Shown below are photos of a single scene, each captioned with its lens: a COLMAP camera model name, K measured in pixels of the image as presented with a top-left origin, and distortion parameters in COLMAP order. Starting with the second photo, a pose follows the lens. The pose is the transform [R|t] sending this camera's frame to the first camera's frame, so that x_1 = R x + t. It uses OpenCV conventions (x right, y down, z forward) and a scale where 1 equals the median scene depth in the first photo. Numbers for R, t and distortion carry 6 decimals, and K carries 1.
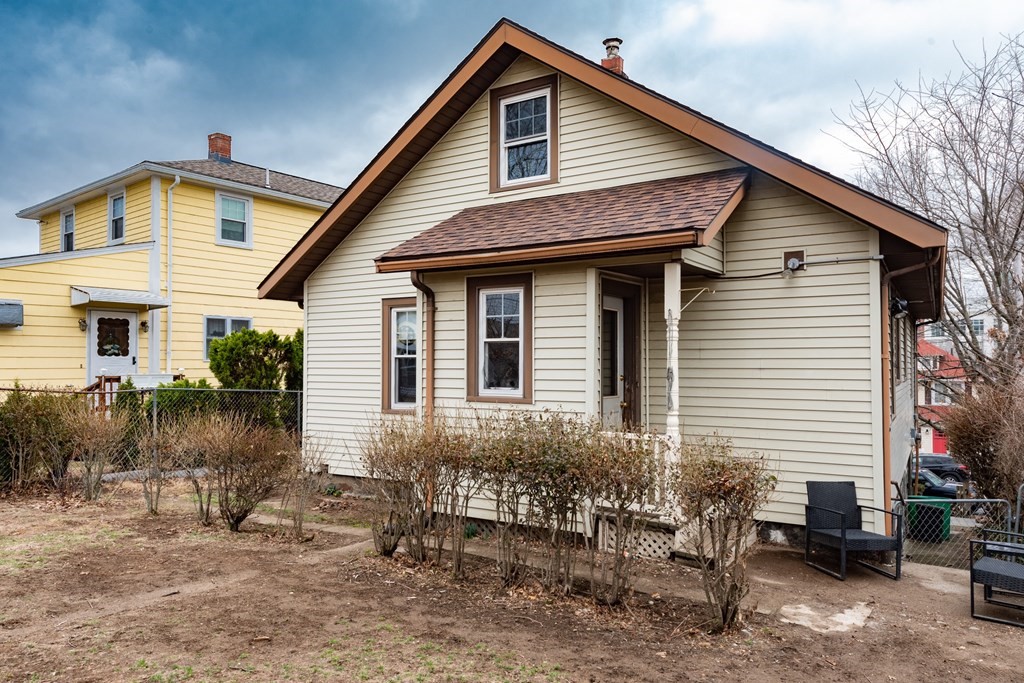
lens RADIAL K [[701.0, 0, 509.5], [0, 701.0, 362.7], [0, 0, 1]] dist [0.000881, 0.000104]
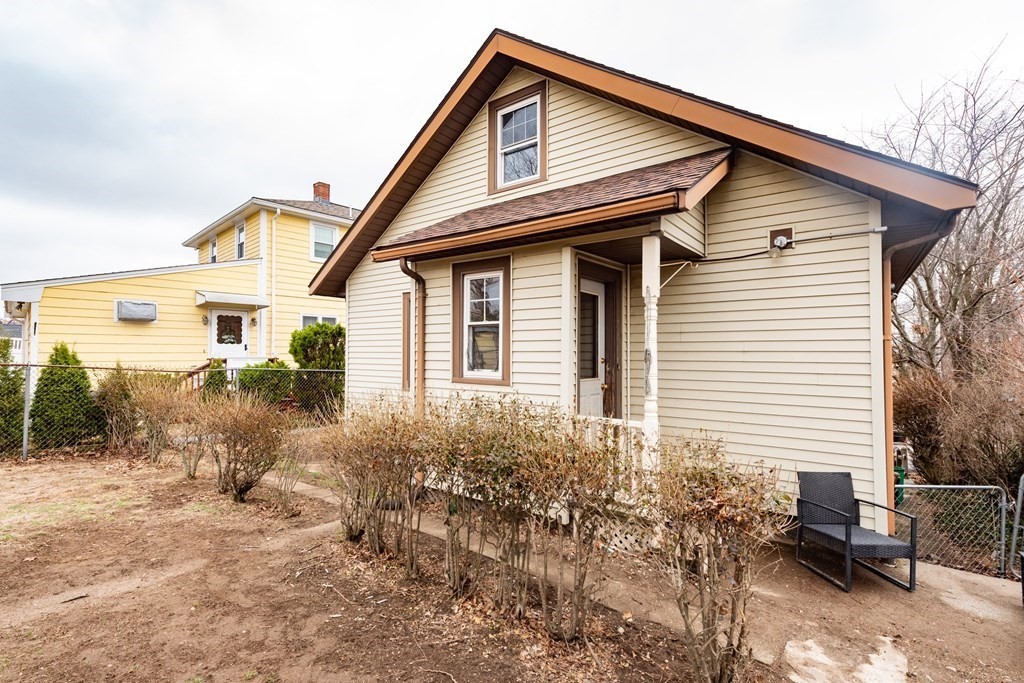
lens RADIAL K [[467.9, 0, 514.4], [0, 467.9, 351.6], [0, 0, 1]] dist [-0.000004, -0.000209]
pose [[0.997319, 0.002447, -0.073142, 0.084154], [-0.002503, 0.999997, -0.000684, 0.009740], [0.073140, 0.000866, 0.997321, 0.317461]]
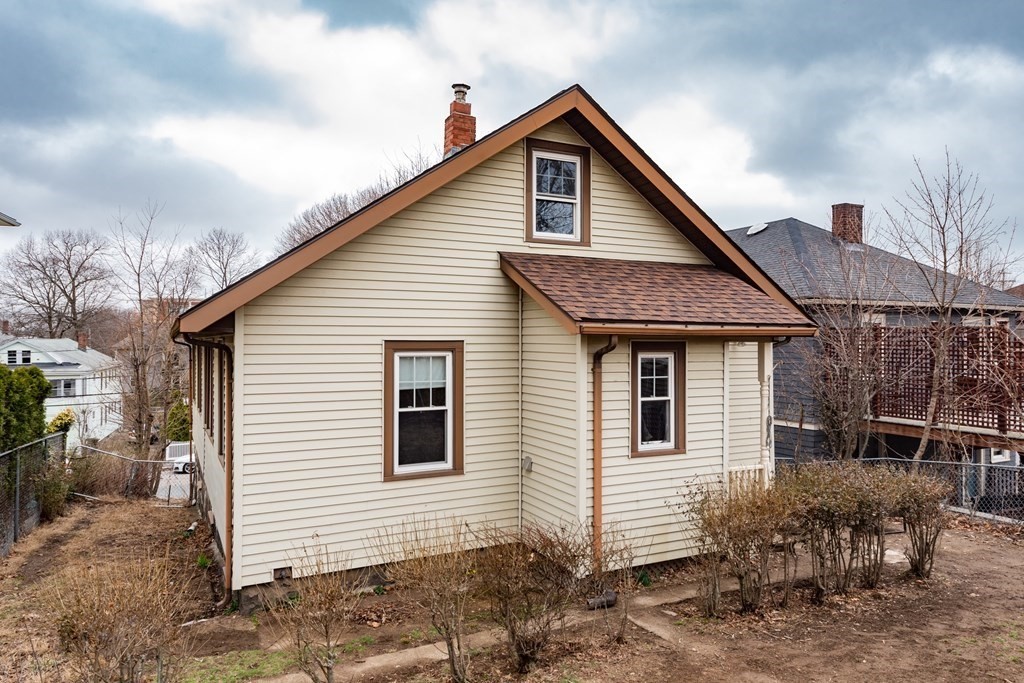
lens RADIAL K [[673.3, 0, 512.0], [0, 673.3, 341.5], [0, 0, 1]] dist [0.002983, 0.000834]
pose [[0.512195, 0.001818, 0.858867, -1.043516], [-0.003443, 0.999994, -0.000064, -0.122166], [-0.858862, -0.002924, 0.512198, 0.644110]]
